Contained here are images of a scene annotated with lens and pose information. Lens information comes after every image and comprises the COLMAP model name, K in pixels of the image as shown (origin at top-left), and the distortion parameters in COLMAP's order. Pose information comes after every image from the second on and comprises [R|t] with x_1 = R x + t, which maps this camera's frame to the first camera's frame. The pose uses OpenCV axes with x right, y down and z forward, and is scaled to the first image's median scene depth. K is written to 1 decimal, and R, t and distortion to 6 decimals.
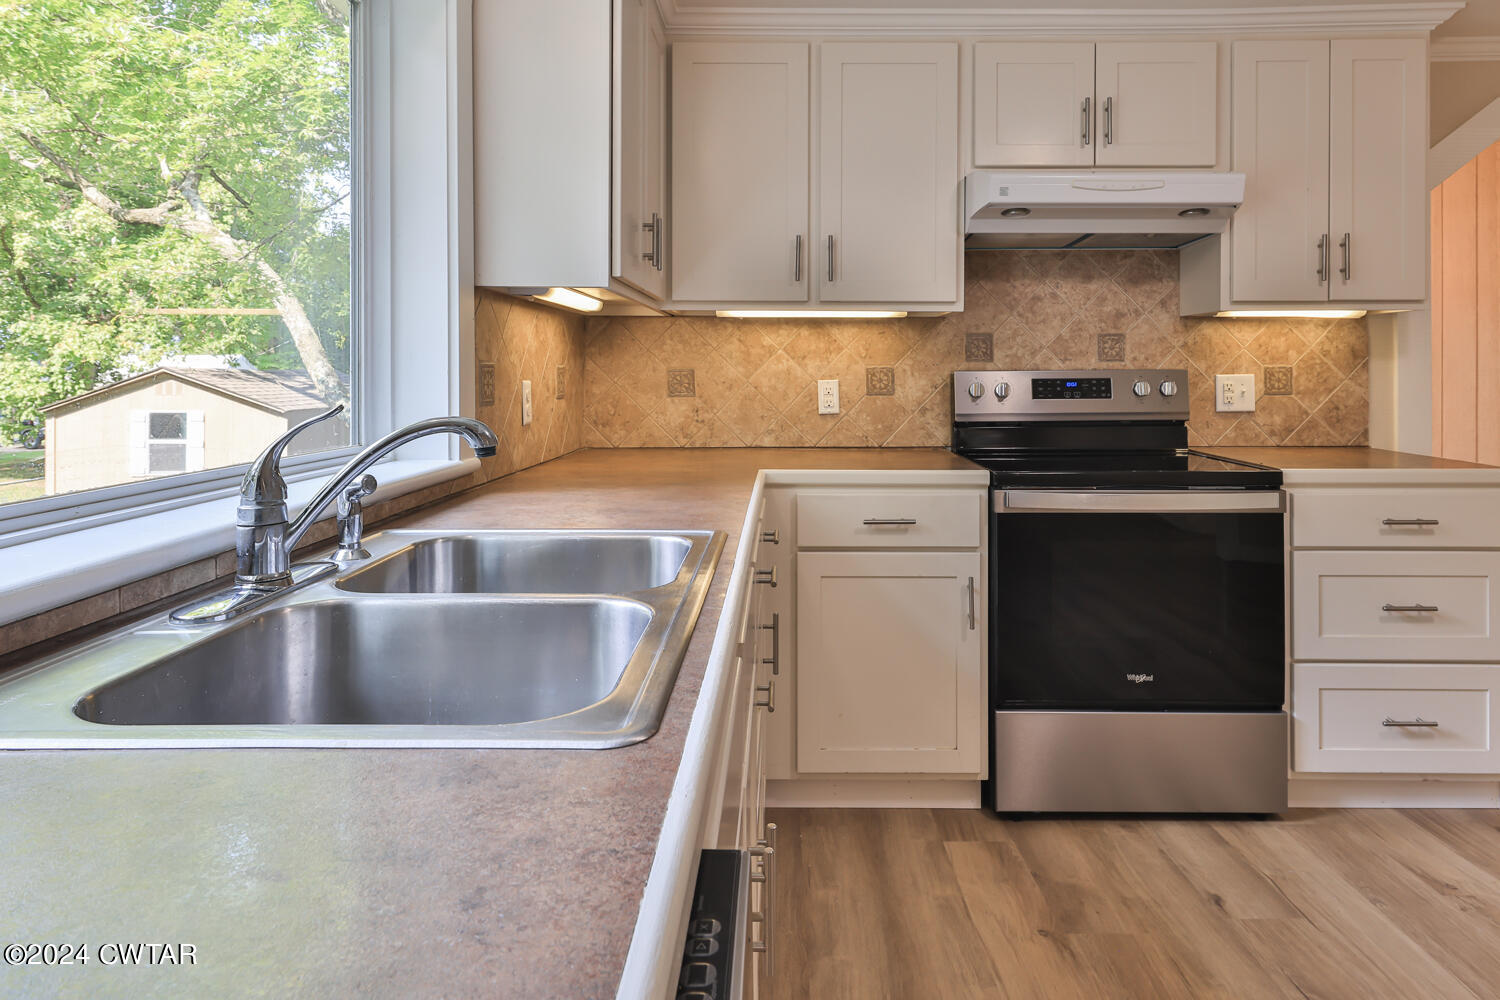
lens RADIAL K [[778.3, 0, 748.9], [0, 778.3, 386.3], [0, 0, 1]] dist [-0.000634, -0.000129]
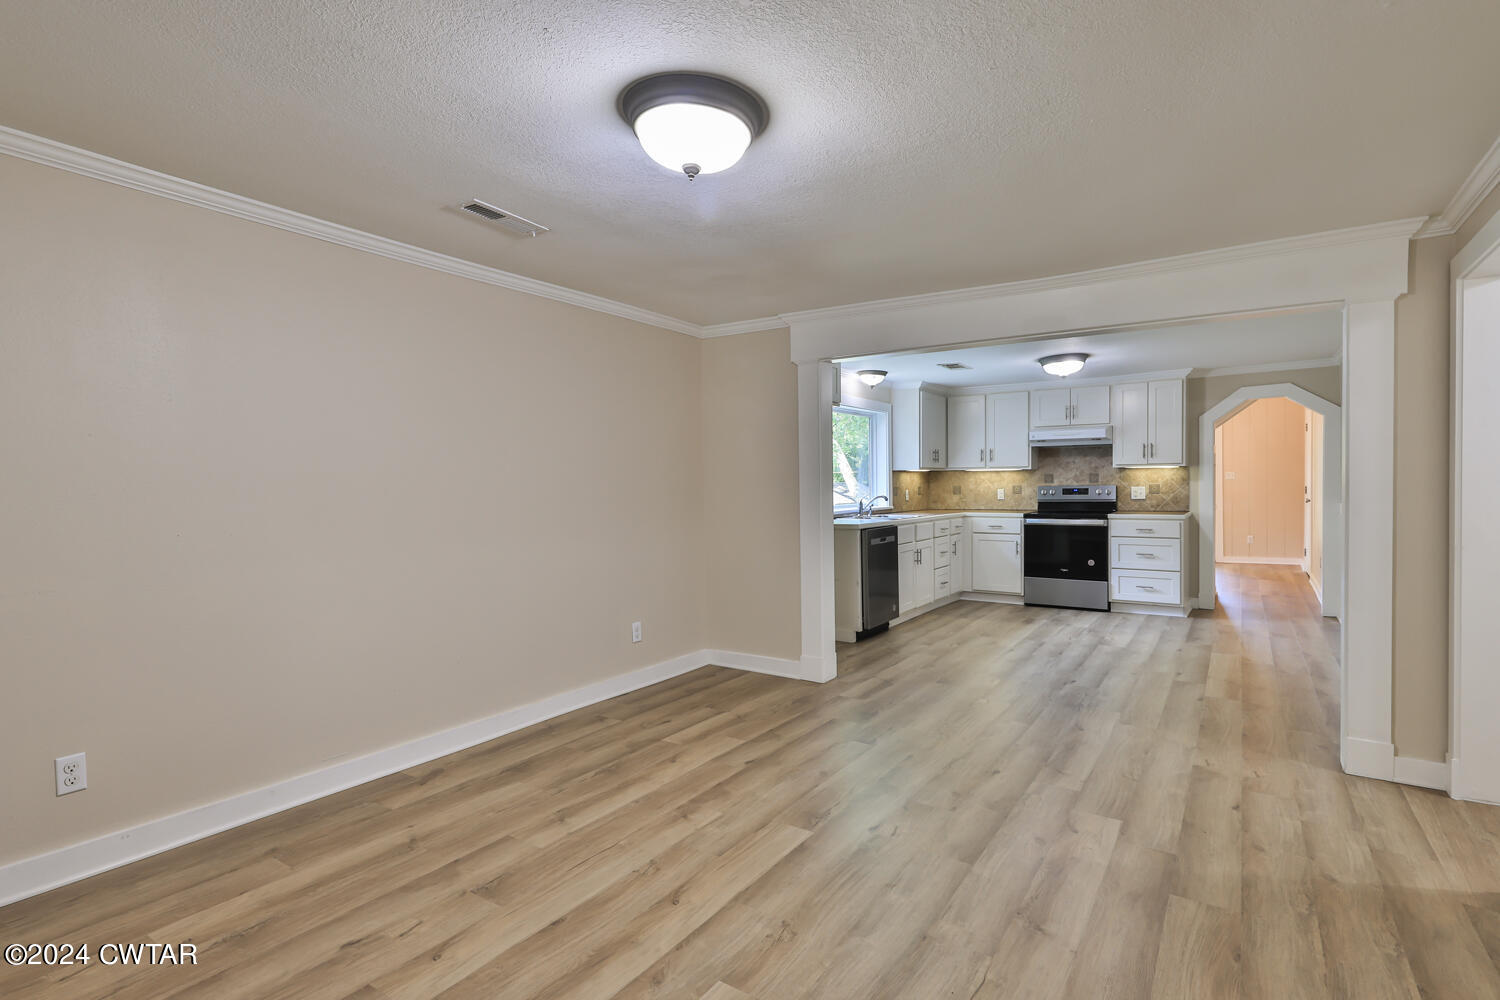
lens RADIAL K [[707.1, 0, 750.0], [0, 707.1, 500.0], [0, 0, 1]] dist [0.000084, 0.000054]
pose [[0.816064, 0.005059, -0.577939, 0.983737], [0.001805, 0.999935, 0.011301, 0.002084], [0.577958, -0.010266, 0.816002, -2.083773]]
